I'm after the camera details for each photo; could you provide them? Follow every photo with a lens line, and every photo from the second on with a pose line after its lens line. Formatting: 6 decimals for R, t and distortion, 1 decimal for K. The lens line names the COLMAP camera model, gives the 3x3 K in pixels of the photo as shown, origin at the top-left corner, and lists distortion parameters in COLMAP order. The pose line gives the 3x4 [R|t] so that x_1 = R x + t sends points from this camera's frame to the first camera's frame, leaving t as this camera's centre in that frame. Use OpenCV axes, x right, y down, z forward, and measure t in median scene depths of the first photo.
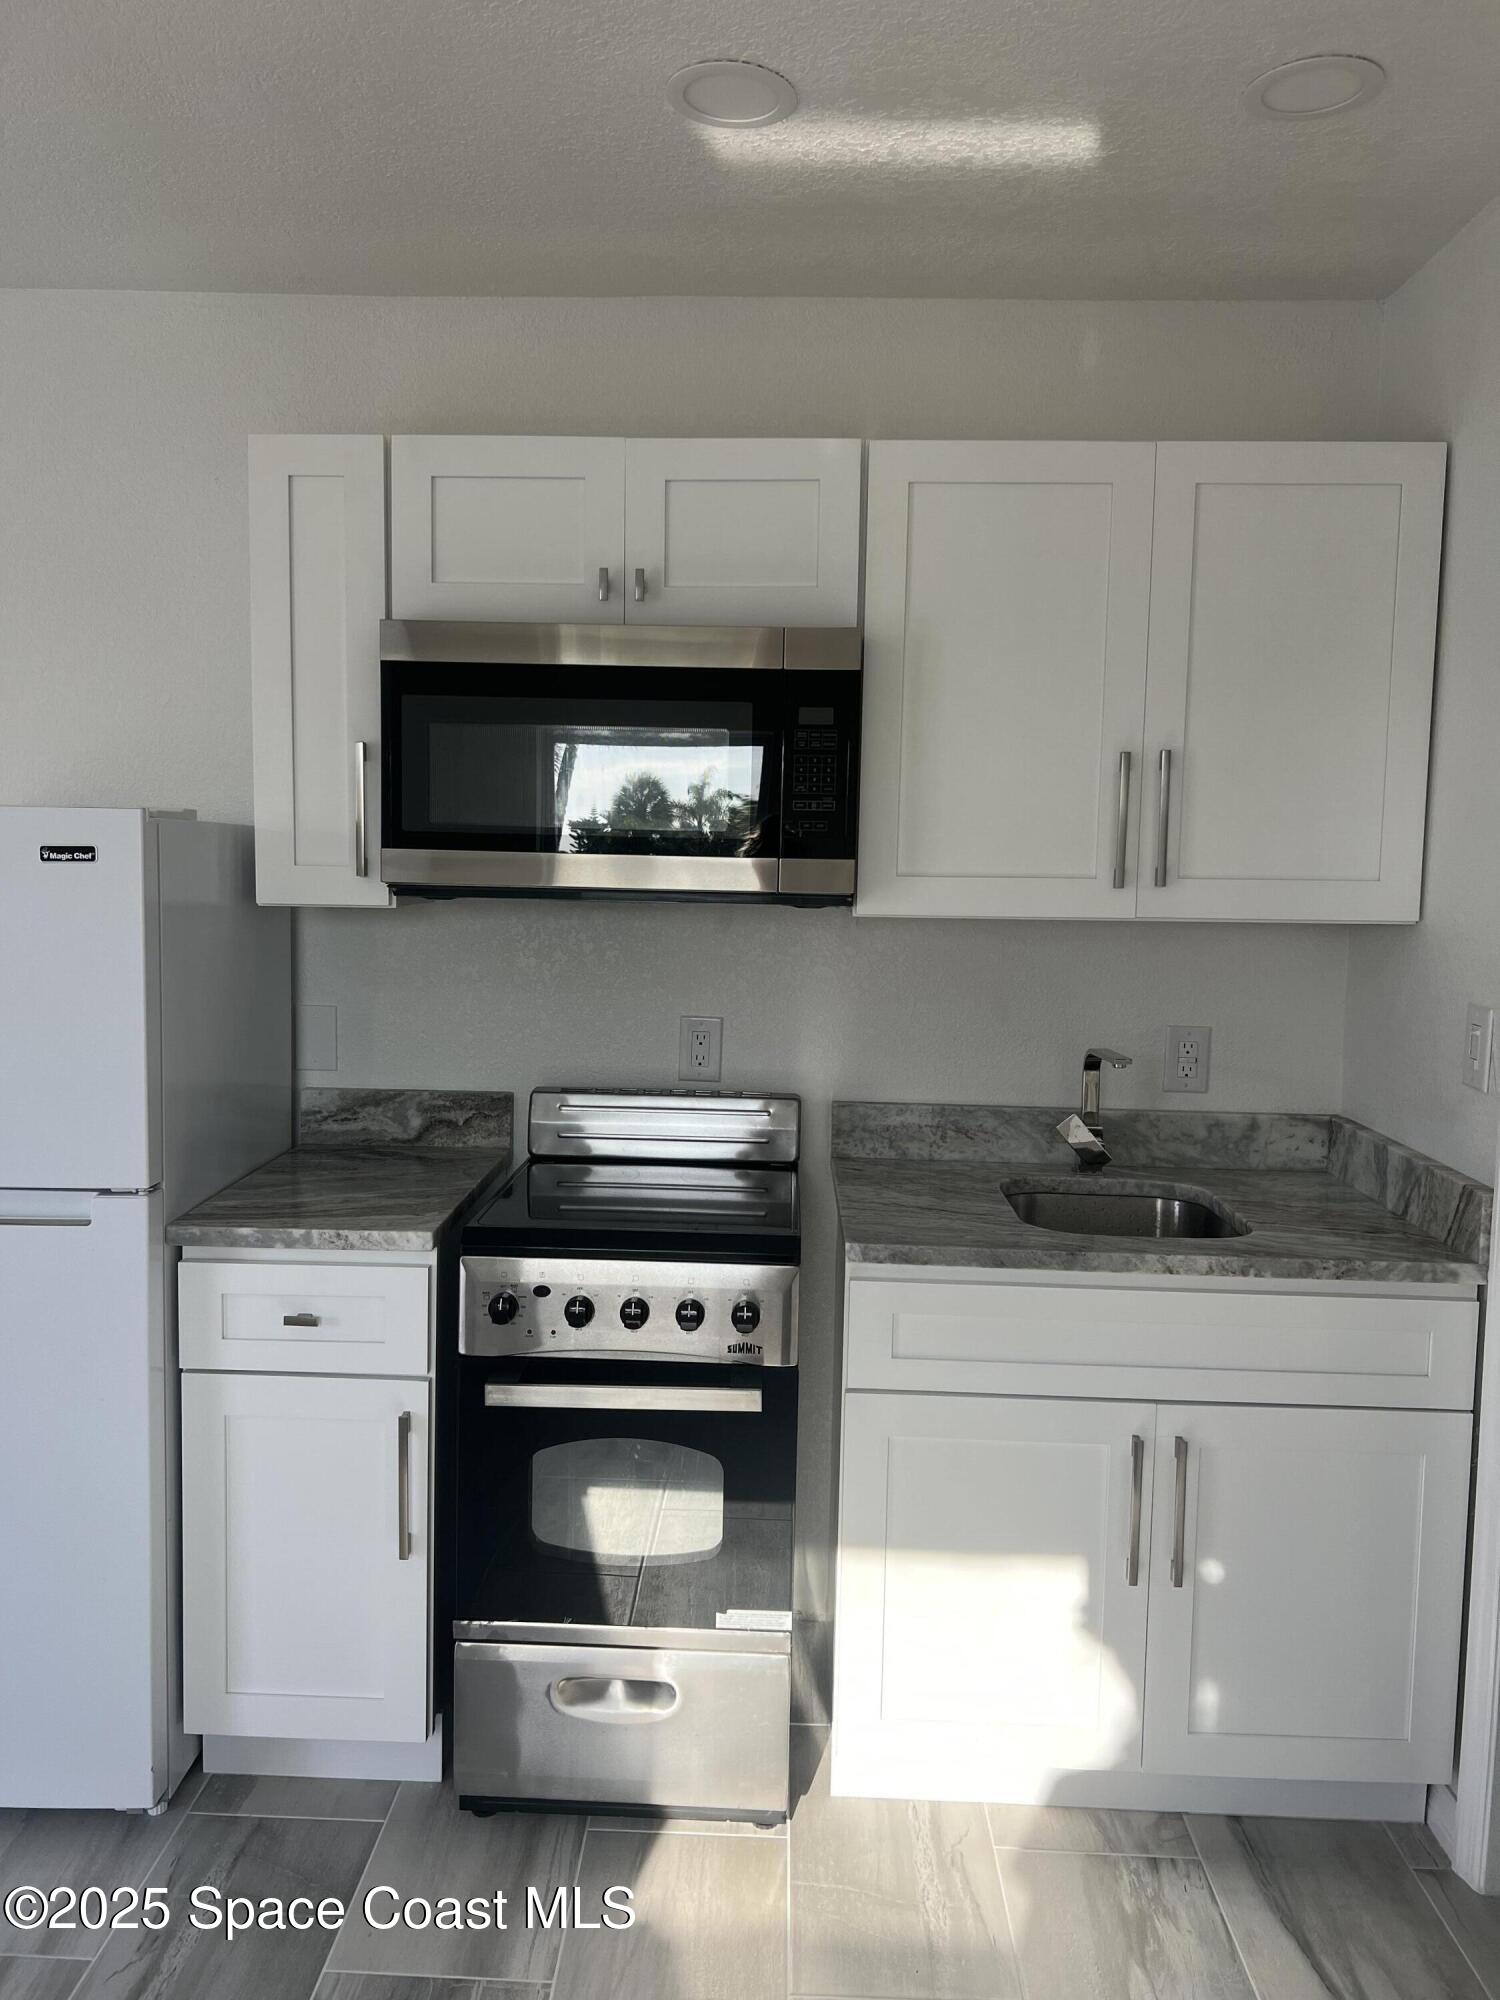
lens RADIAL K [[1489.1, 0, 752.8], [0, 1489.1, 1004.4], [0, 0, 1]] dist [0.086722, -0.126252]
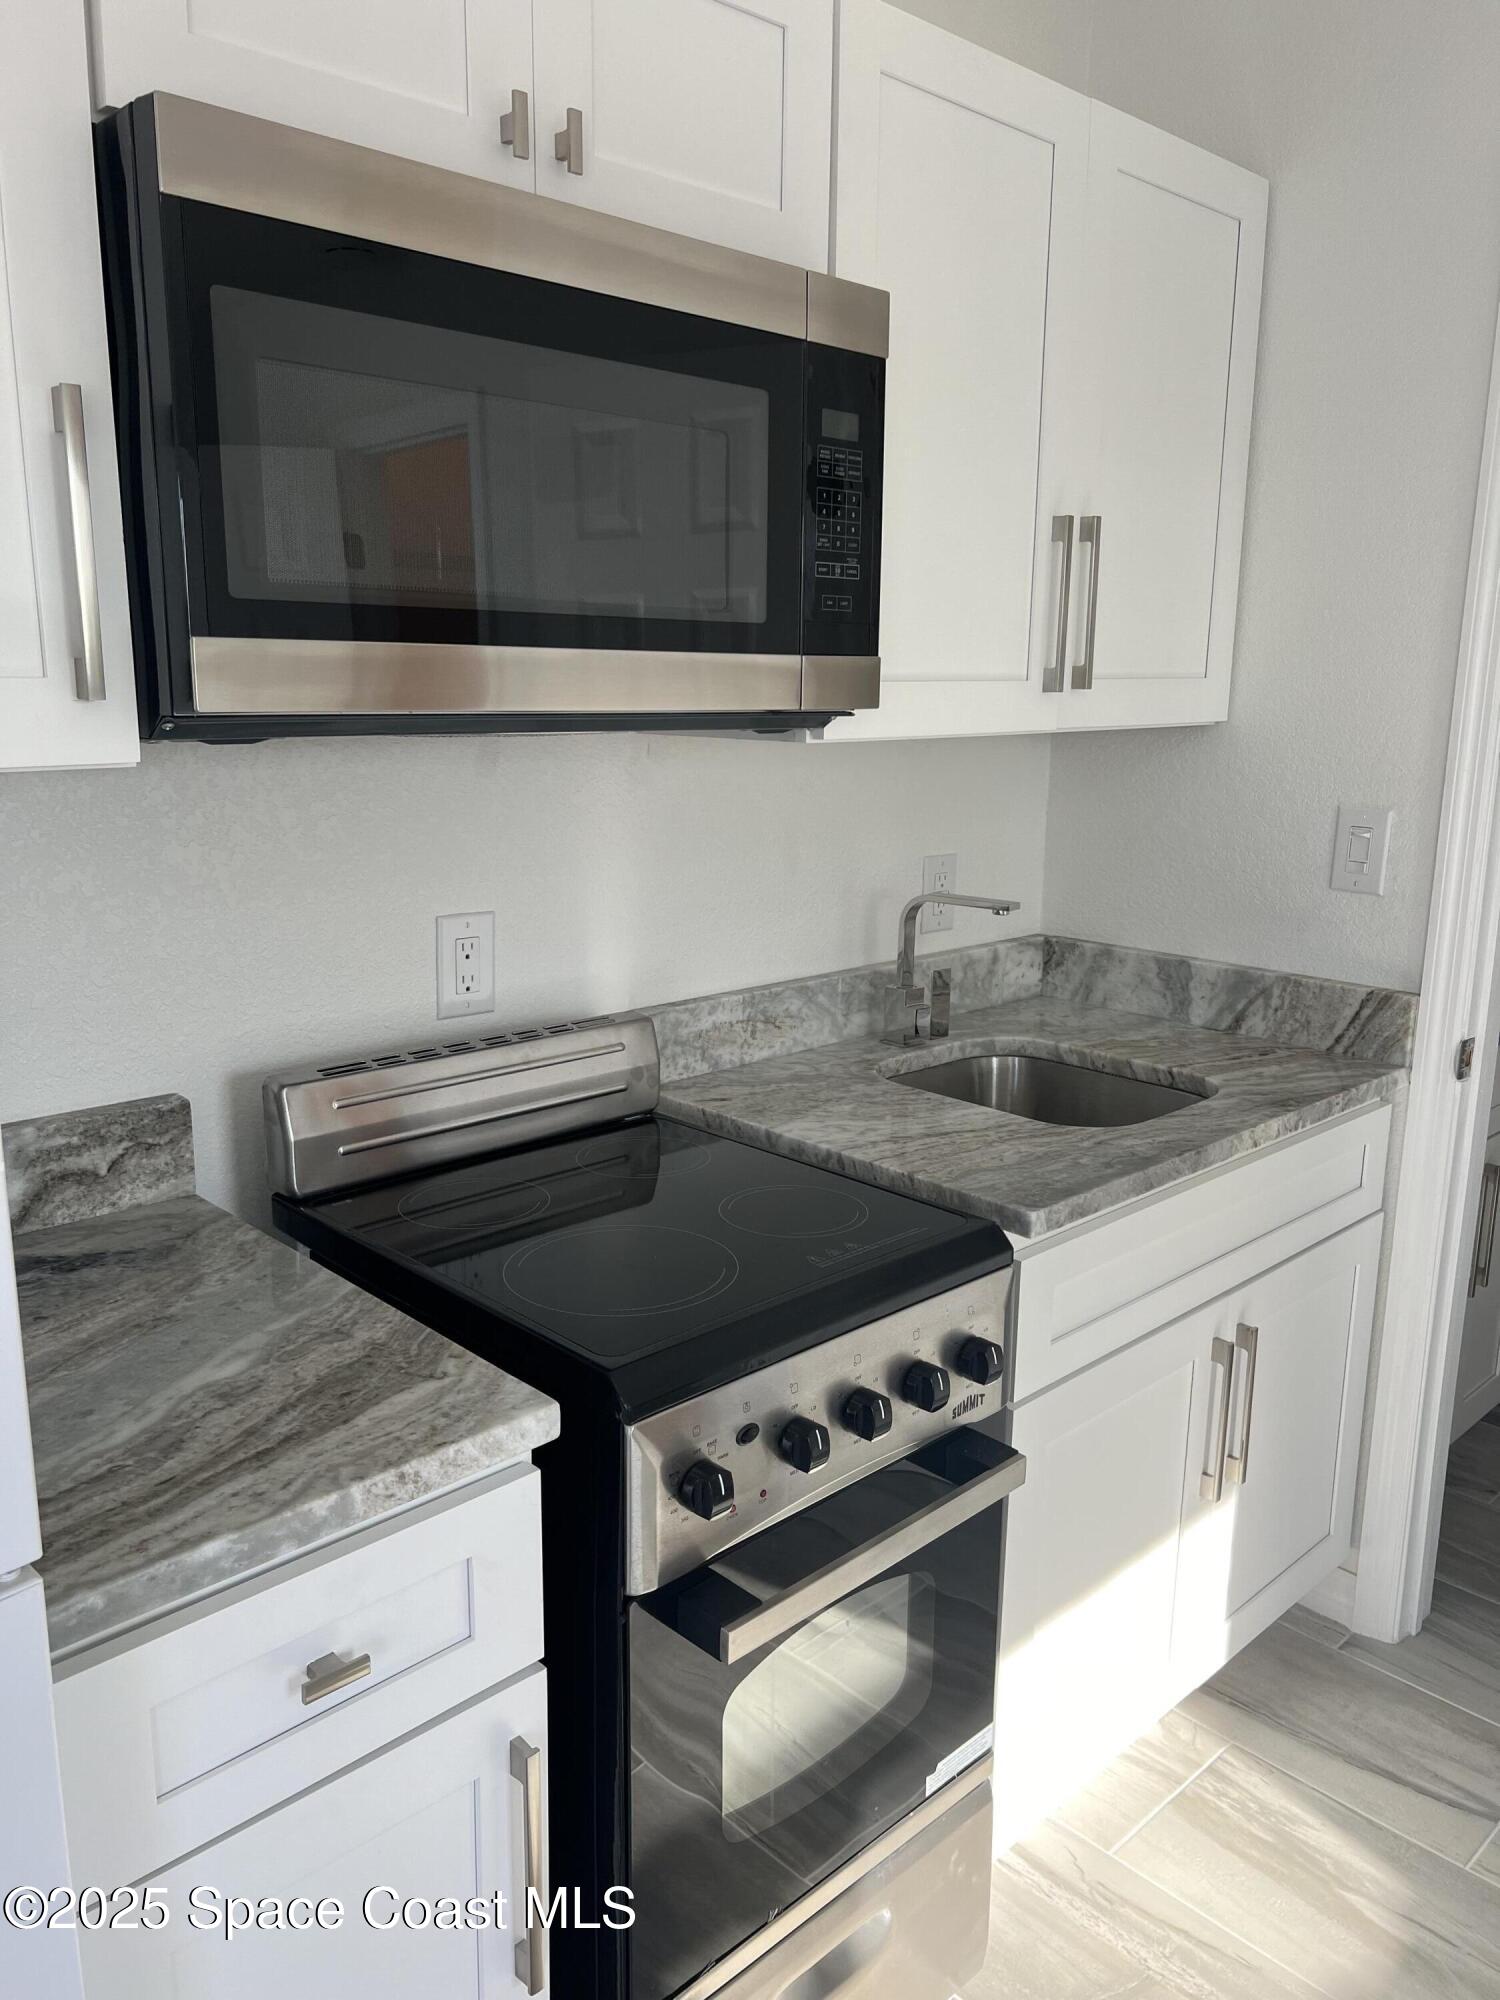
lens RADIAL K [[1489.1, 0, 752.8], [0, 1489.1, 1004.4], [0, 0, 1]] dist [0.086722, -0.126252]
pose [[0.705876, -0.165736, 0.688673, -0.438852], [0.072671, 0.984056, 0.162336, -0.053865], [-0.704598, -0.064543, 0.706666, 0.524419]]
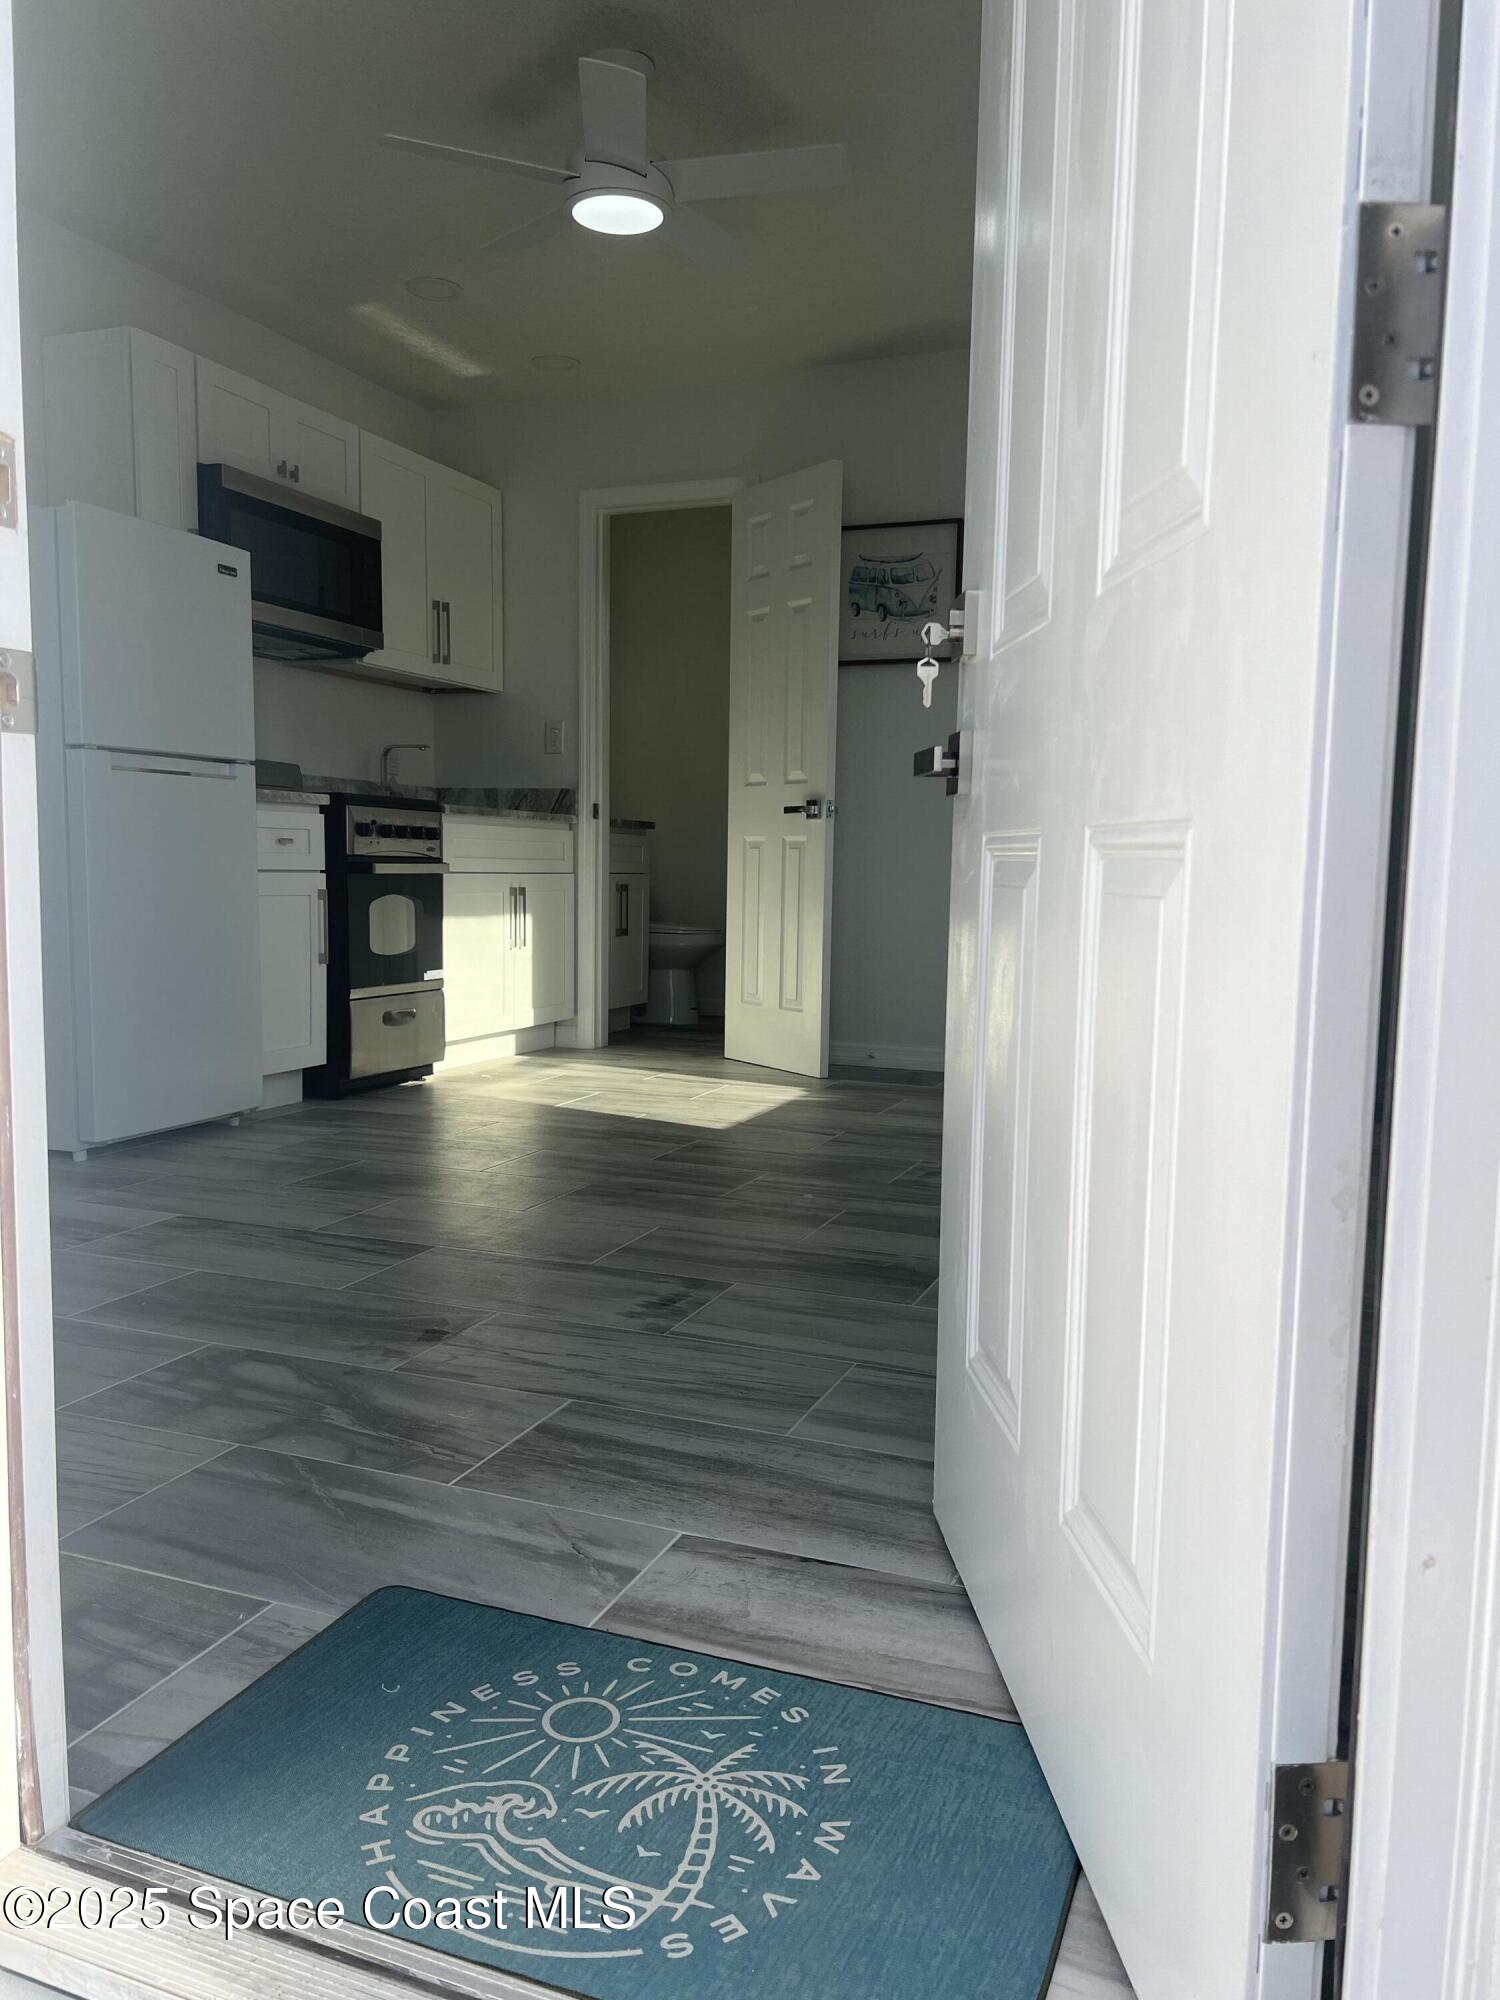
lens RADIAL K [[1489.1, 0, 752.8], [0, 1489.1, 1004.4], [0, 0, 1]] dist [0.086722, -0.126252]
pose [[0.348280, -0.105825, 0.931398, -1.674266], [0.083343, 0.993168, 0.081679, 0.276093], [-0.933678, 0.049178, 0.354721, -0.193062]]
